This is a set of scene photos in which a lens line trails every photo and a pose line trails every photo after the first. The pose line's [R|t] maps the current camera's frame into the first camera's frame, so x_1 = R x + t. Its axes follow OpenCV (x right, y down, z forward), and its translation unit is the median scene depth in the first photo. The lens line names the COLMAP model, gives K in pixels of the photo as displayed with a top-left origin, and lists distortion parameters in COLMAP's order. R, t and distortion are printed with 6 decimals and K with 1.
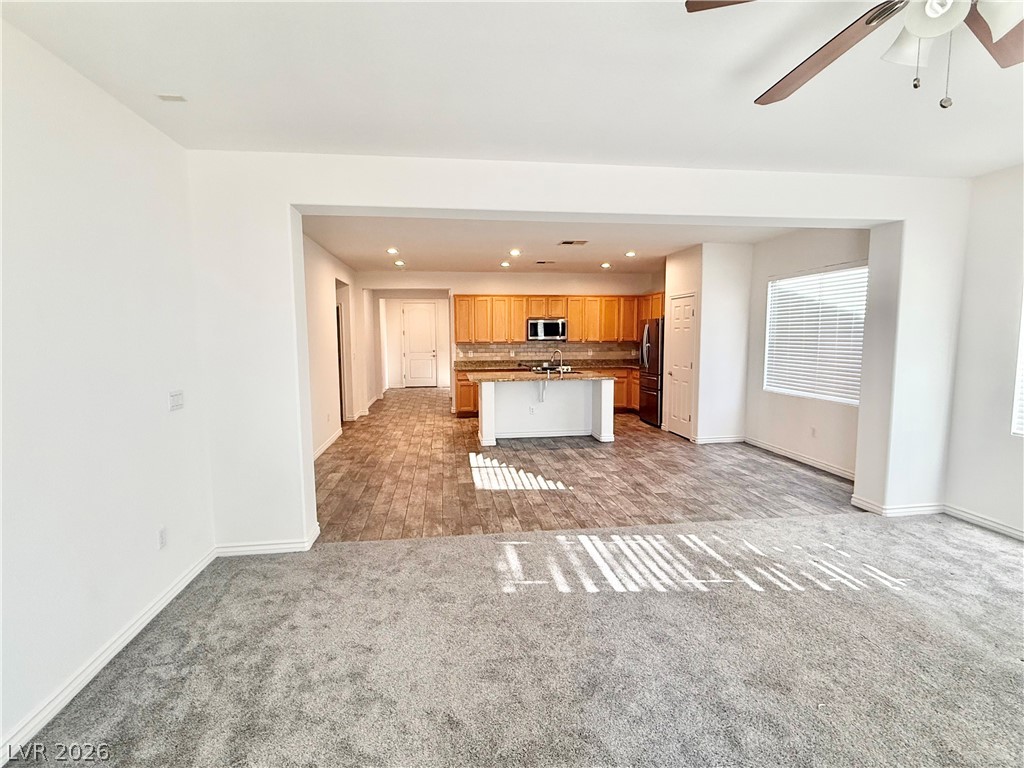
lens RADIAL K [[508.0, 0, 512.0], [0, 508.0, 384.0], [0, 0, 1]] dist [0.000375, 0.000610]
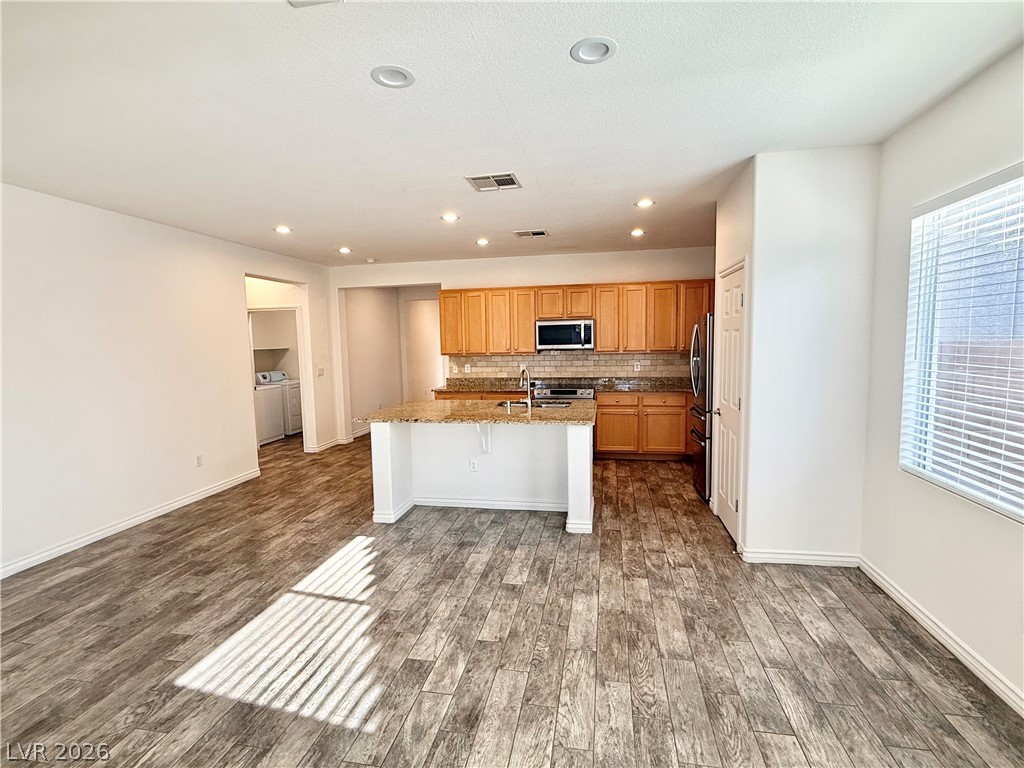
lens RADIAL K [[491.3, 0, 512.0], [0, 491.3, 384.0], [0, 0, 1]] dist [0.002243, 0.000346]
pose [[0.947404, 0.015516, -0.319663, 0.258310], [-0.015719, 0.999875, 0.001946, -0.047424], [0.319653, 0.003181, 0.947529, 0.404356]]
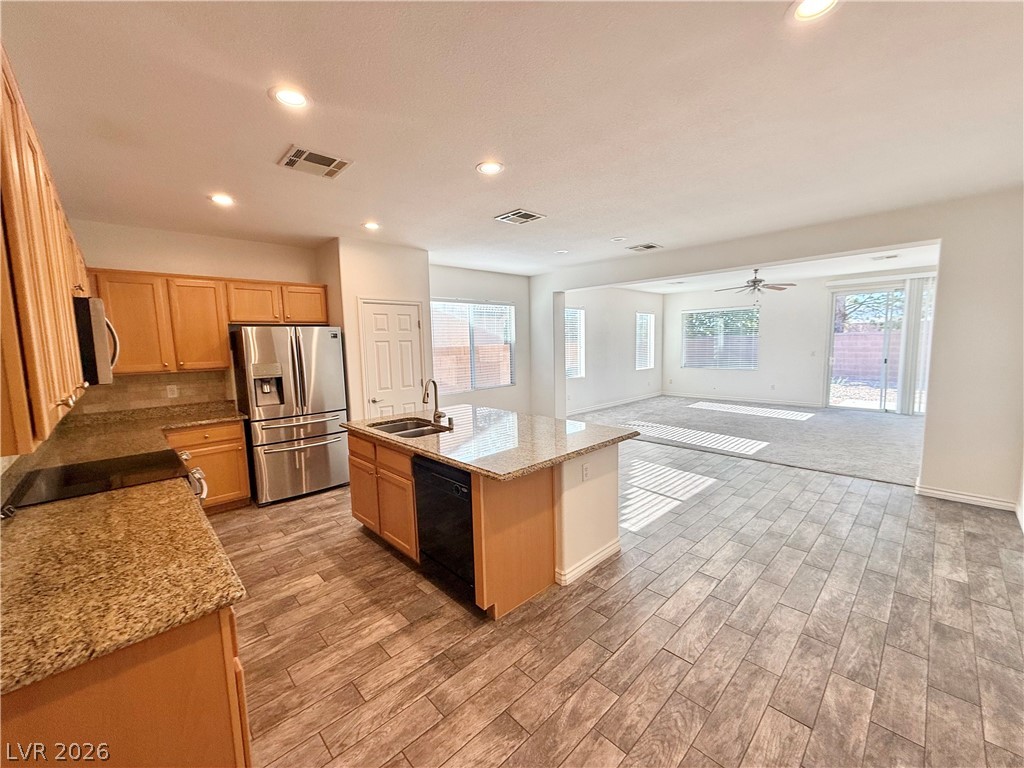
lens RADIAL K [[411.0, 0, 512.0], [0, 411.0, 384.0], [0, 0, 1]] dist [0.000474, 0.000216]
pose [[-0.587237, -0.063951, 0.806885, -0.288574], [0.106761, 0.982045, 0.155532, -0.114242], [-0.802343, 0.177478, -0.569866, 1.129350]]
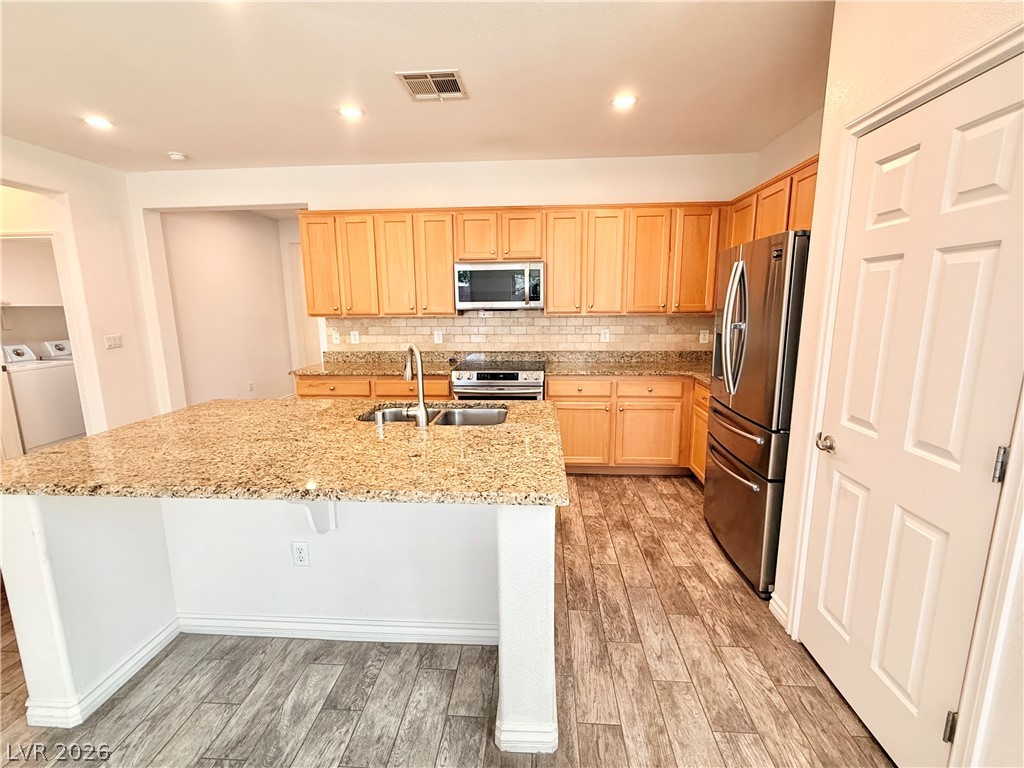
lens RADIAL K [[453.2, 0, 512.0], [0, 453.2, 384.0], [0, 0, 1]] dist [-0.000129, -0.000217]
pose [[0.979637, 0.032132, -0.198191, 0.193673], [-0.015769, 0.996375, 0.083595, -0.064782], [0.200159, -0.078768, 0.976592, 0.717901]]
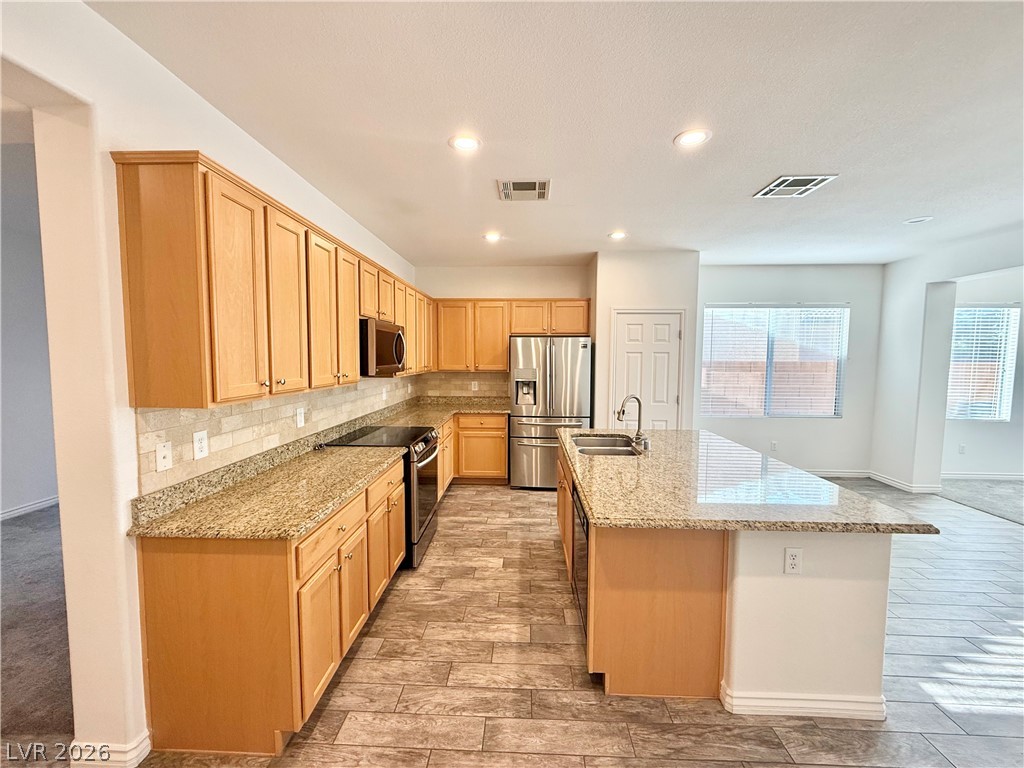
lens RADIAL K [[411.0, 0, 512.0], [0, 411.0, 384.0], [0, 0, 1]] dist [0.000474, 0.000216]
pose [[0.175938, -0.061502, 0.982478, -0.290252], [0.089927, 0.994877, 0.046174, -0.100500], [-0.980285, 0.080227, 0.180567, 0.998125]]
